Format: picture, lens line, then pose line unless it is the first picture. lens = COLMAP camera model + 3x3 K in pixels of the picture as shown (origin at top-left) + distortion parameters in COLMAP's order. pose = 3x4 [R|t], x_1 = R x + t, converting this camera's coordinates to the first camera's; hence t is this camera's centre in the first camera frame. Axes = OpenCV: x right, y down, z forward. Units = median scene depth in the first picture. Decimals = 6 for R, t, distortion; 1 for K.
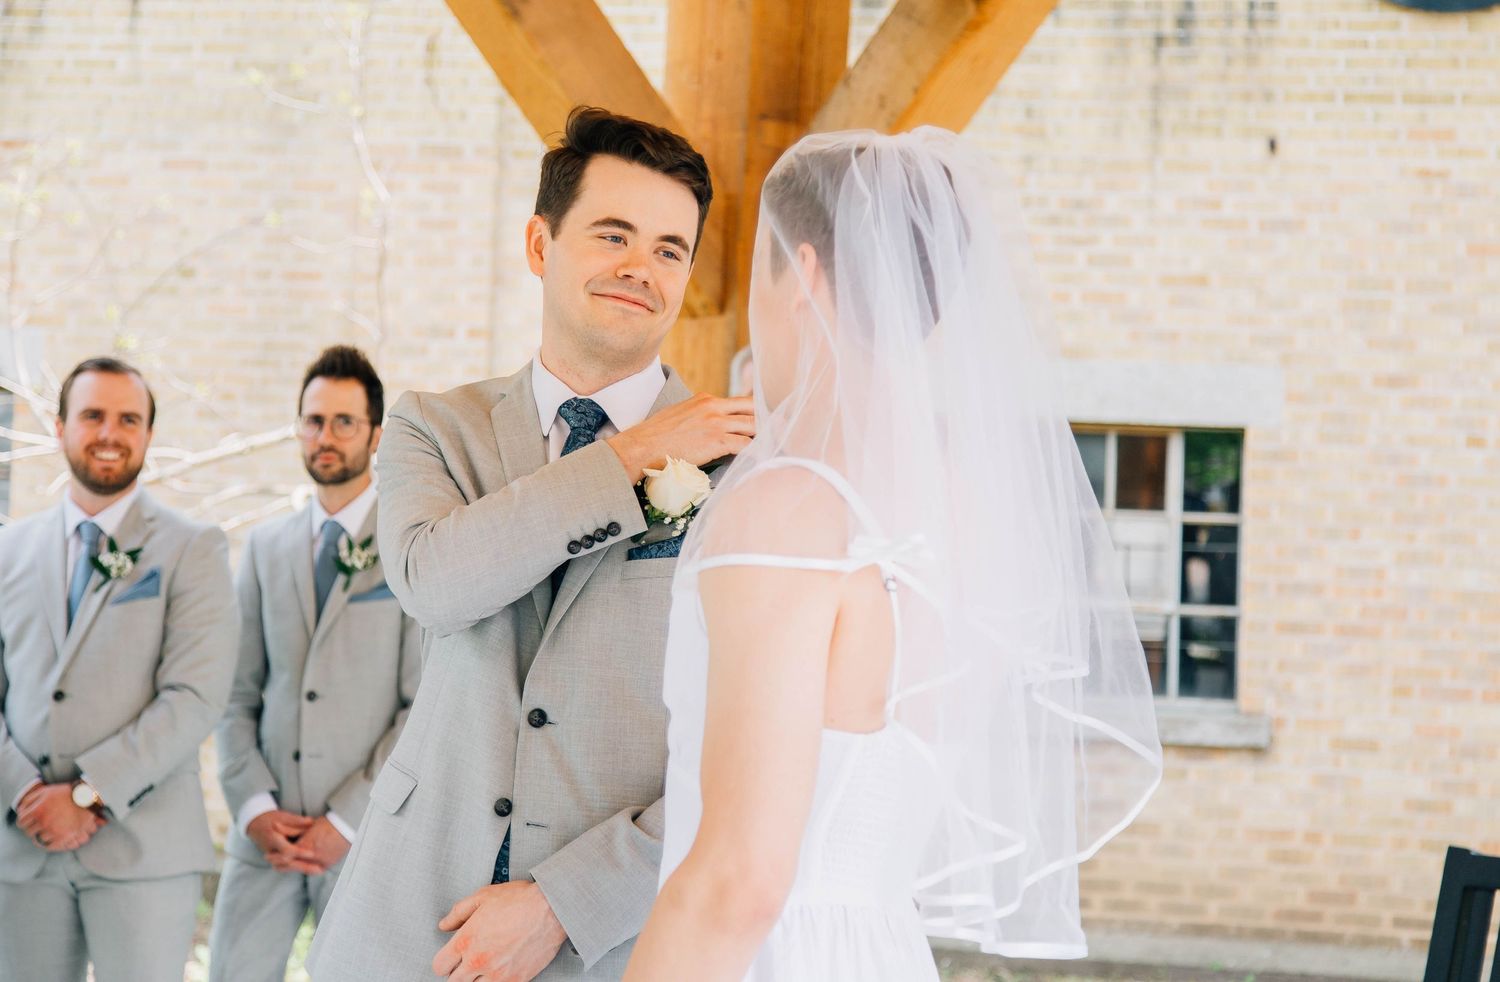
lens RADIAL K [[3217.2, 0, 788.2], [0, 3217.2, 453.9], [0, 0, 1]] dist [0.064867, 0.000000]
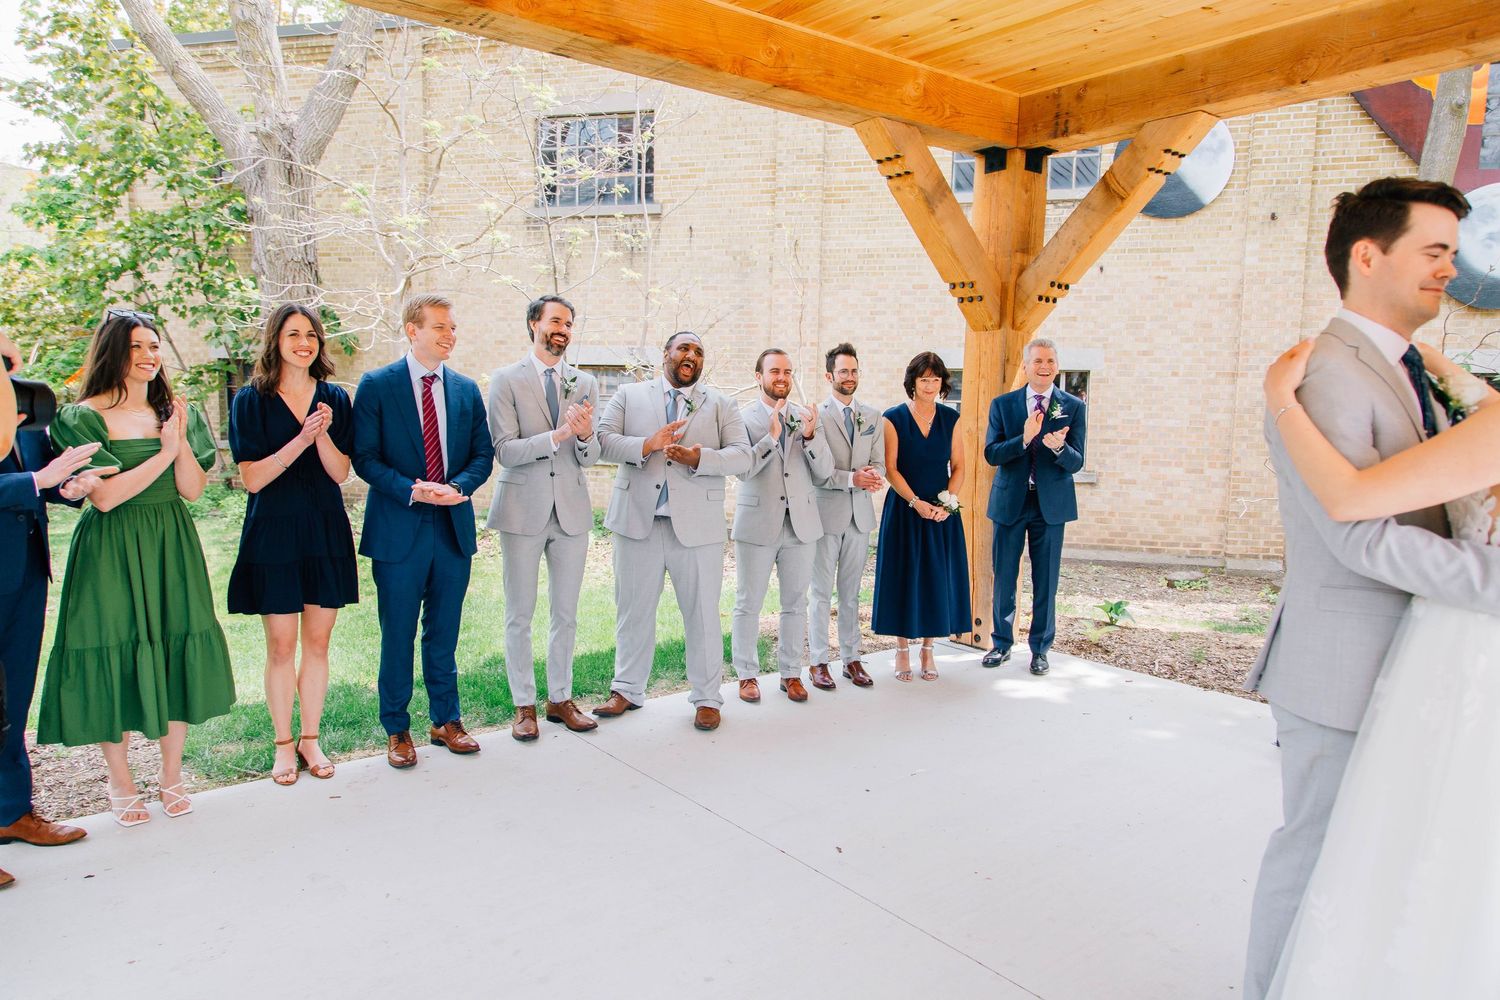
lens RADIAL K [[1005.7, 0, 748.9], [0, 1005.7, 500.7], [0, 0, 1]] dist [0.024827, 0.001153]
pose [[0.996991, -0.011029, -0.076732, -0.090725], [0.019591, 0.993544, 0.111741, 0.000230], [0.075004, -0.112908, 0.990770, 0.085362]]
